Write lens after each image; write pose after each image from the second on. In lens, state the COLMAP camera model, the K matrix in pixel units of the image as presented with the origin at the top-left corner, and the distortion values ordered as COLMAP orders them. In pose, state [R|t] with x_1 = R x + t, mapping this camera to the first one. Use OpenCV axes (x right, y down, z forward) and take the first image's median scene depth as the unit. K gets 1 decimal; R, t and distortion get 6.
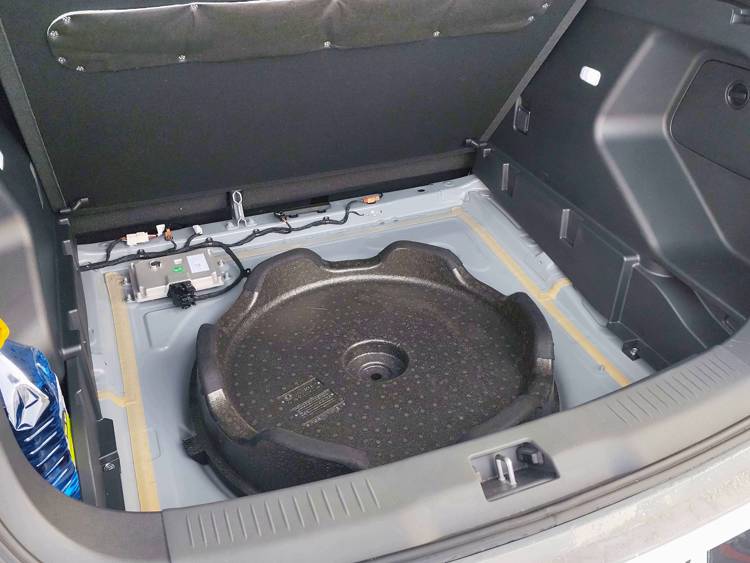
lens RADIAL K [[701.9, 0, 382.5], [0, 701.9, 301.0], [0, 0, 1]] dist [-0.006535, 0.000000]
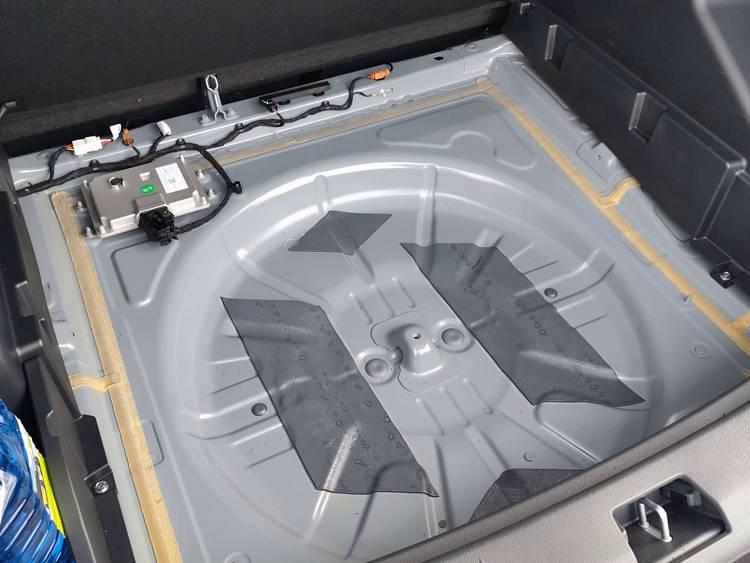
lens RADIAL K [[701.9, 0, 374.0], [0, 701.9, 281.5], [0, 0, 1]] dist [-0.006535, 0.000000]
pose [[0.997029, -0.048800, 0.059596, -0.096980], [0.034160, 0.973589, 0.225739, -0.115810], [-0.069038, -0.223033, 0.972363, 0.216121]]
